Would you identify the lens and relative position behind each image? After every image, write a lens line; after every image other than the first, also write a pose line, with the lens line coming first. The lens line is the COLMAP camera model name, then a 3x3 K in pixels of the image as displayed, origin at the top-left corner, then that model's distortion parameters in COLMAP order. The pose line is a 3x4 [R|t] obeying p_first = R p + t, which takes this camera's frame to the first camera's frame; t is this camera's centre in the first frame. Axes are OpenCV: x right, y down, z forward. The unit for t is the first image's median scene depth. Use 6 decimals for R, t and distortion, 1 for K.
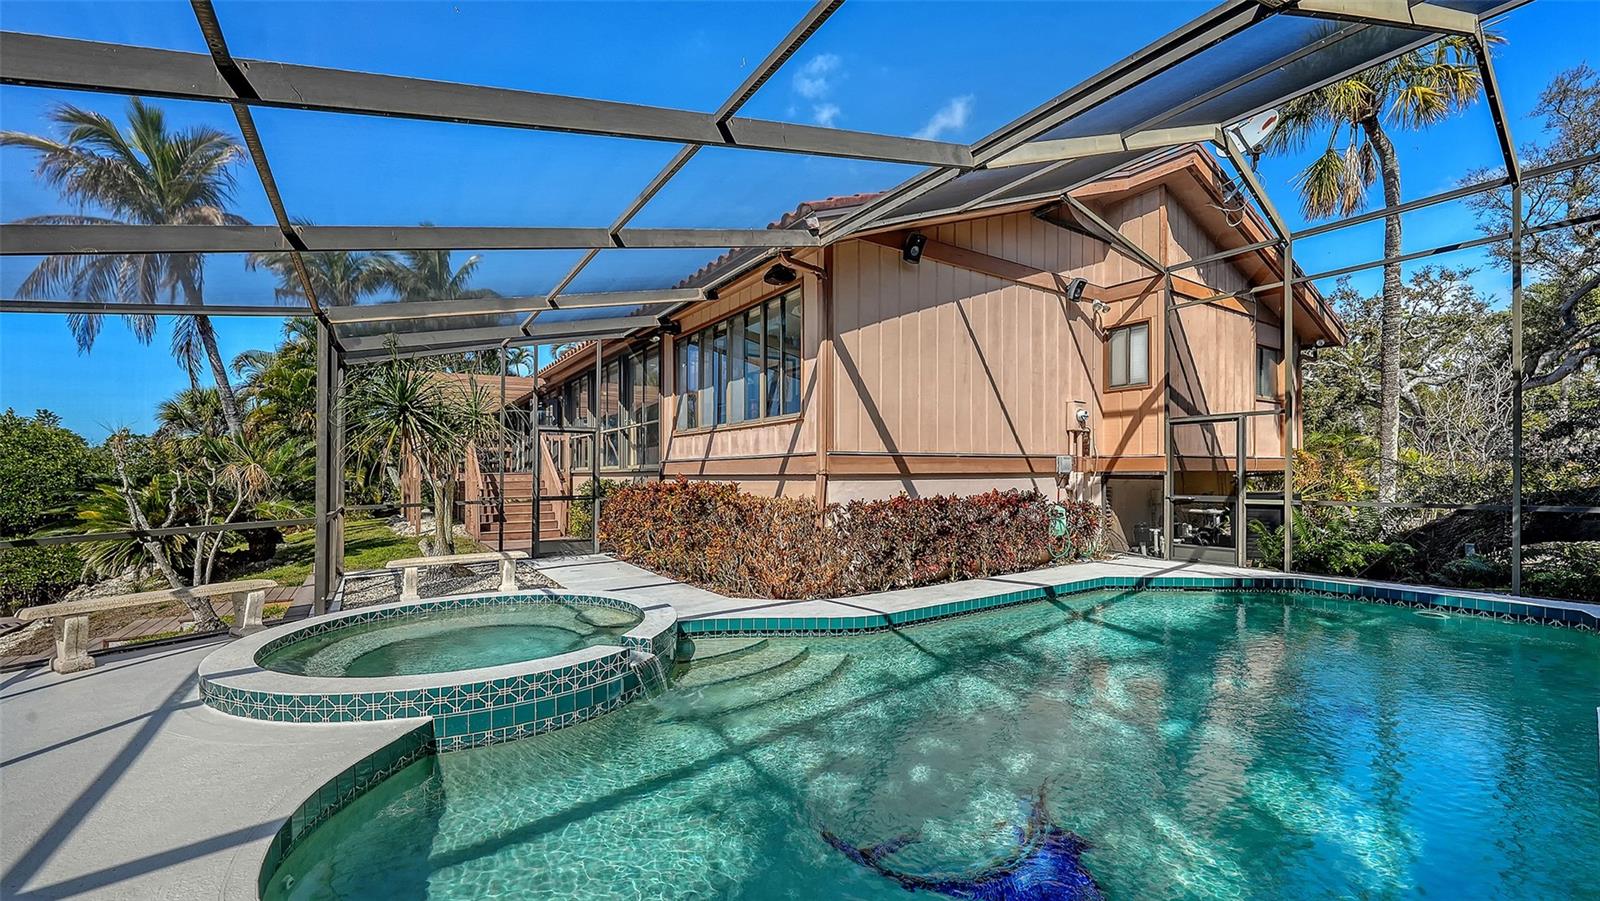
lens RADIAL K [[627.2, 0, 800.0], [0, 627.2, 450.5], [0, 0, 1]] dist [0.003244, 0.000134]
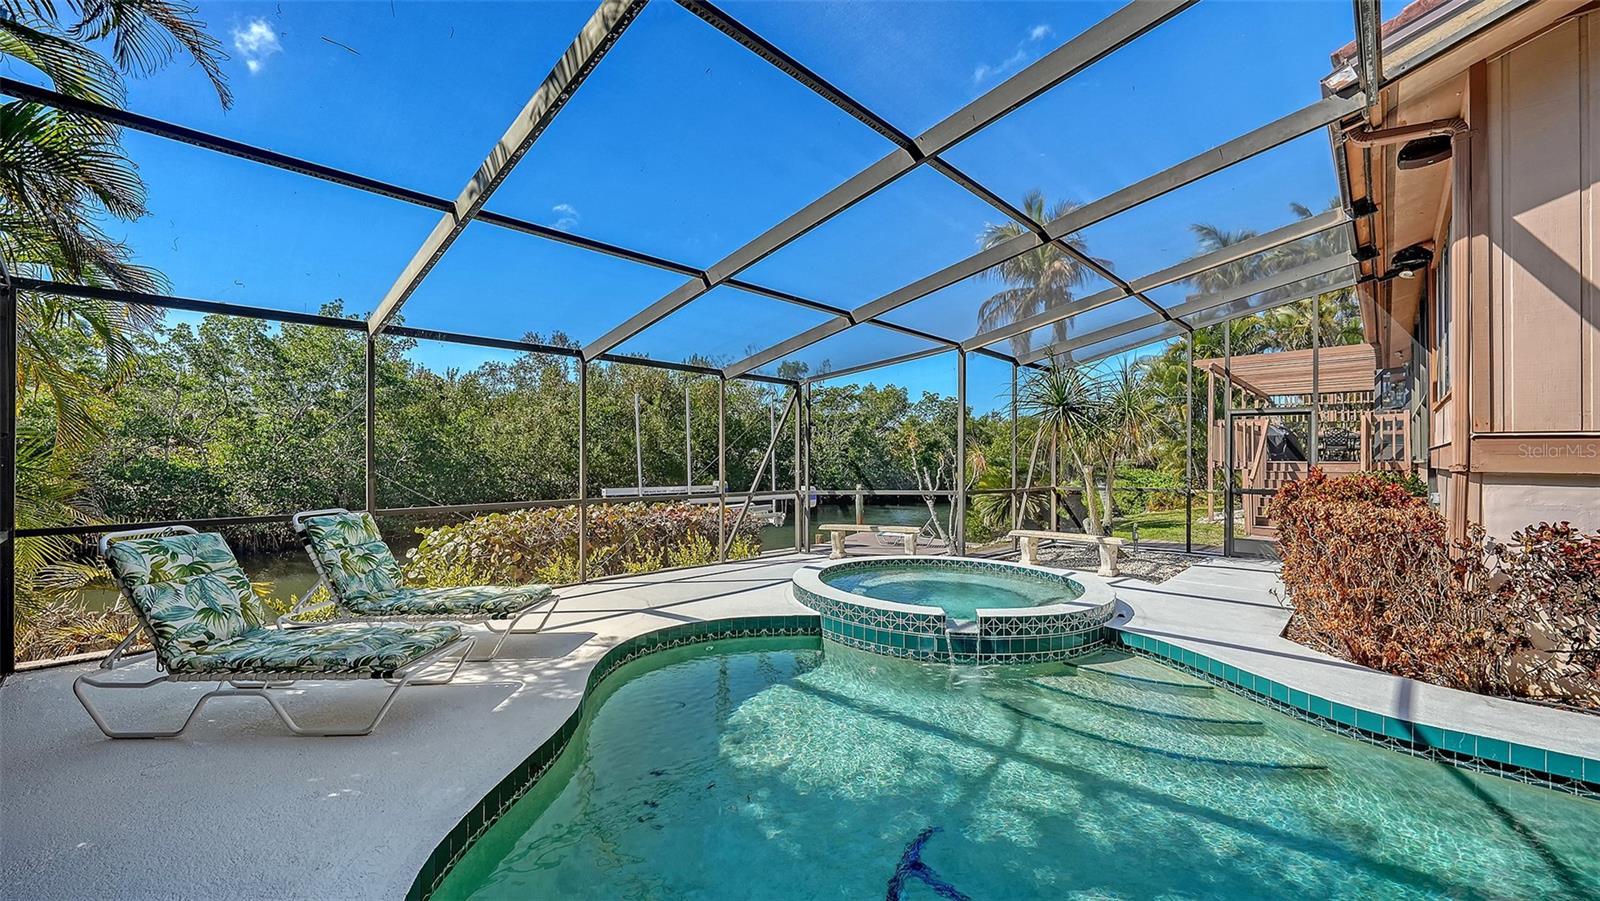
lens RADIAL K [[627.2, 0, 800.0], [0, 627.2, 450.5], [0, 0, 1]] dist [0.003244, 0.000134]
pose [[0.232476, 0.002289, -0.972599, 0.792584], [0.029461, 0.999522, 0.009394, -0.008315], [0.972156, -0.030838, 0.232297, 0.483224]]
